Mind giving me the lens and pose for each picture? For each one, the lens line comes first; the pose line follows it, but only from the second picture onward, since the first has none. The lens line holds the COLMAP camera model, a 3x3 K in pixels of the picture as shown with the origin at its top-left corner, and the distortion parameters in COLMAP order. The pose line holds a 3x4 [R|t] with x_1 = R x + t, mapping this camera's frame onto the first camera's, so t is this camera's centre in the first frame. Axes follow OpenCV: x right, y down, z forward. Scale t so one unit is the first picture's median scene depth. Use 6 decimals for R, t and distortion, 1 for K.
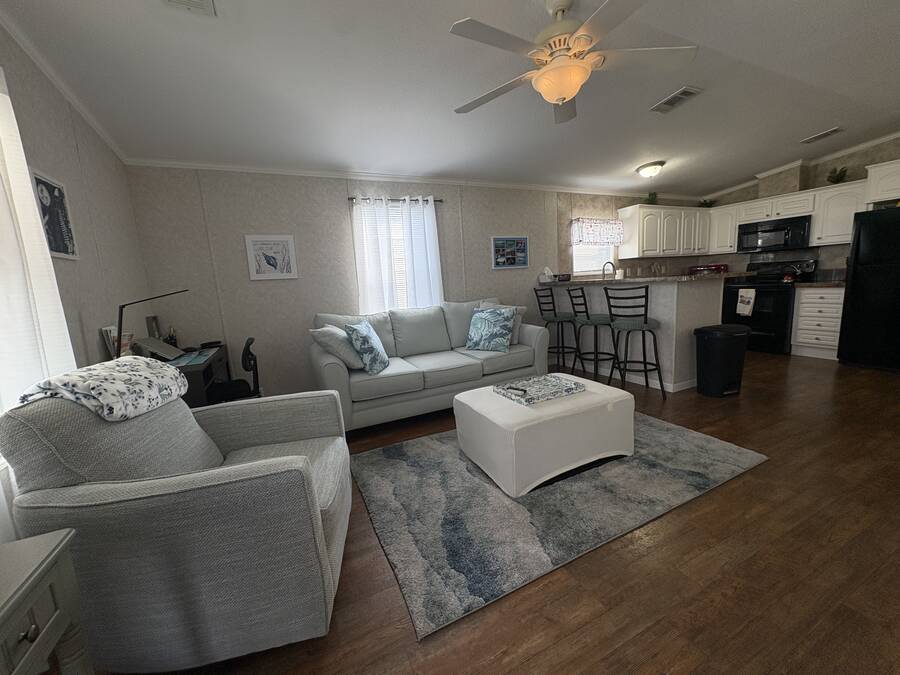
lens RADIAL K [[356.8, 0, 464.7], [0, 356.8, 331.8], [0, 0, 1]] dist [0.000421, -0.000265]
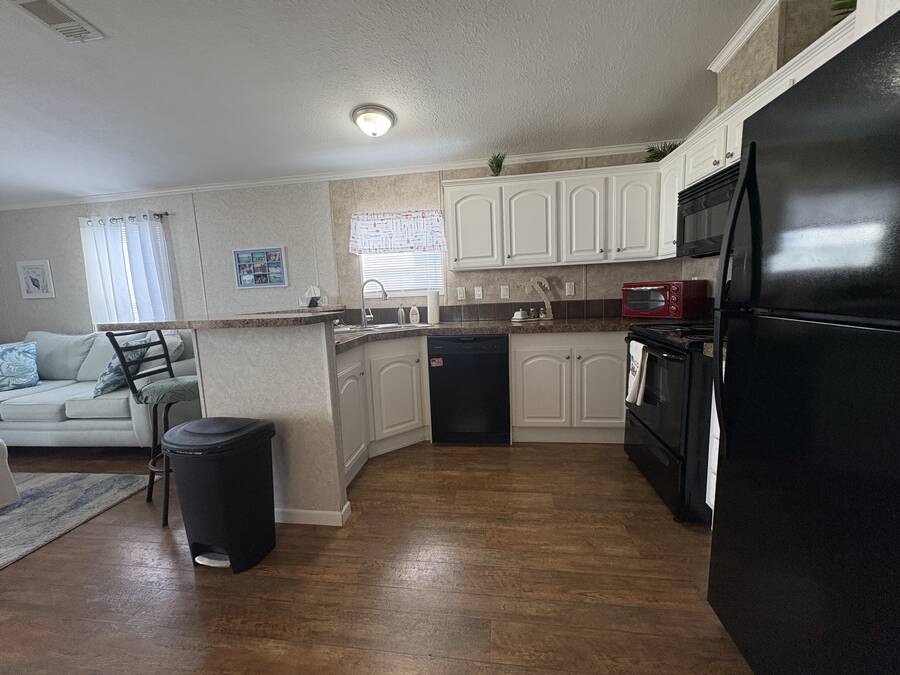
lens RADIAL K [[356.8, 0, 447.9], [0, 356.8, 337.5], [0, 0, 1]] dist [0.000421, -0.000265]
pose [[0.827950, 0.104309, -0.551016, 0.936782], [-0.085556, 0.994542, 0.059714, -0.151565], [0.554237, -0.002297, 0.832356, 0.568766]]
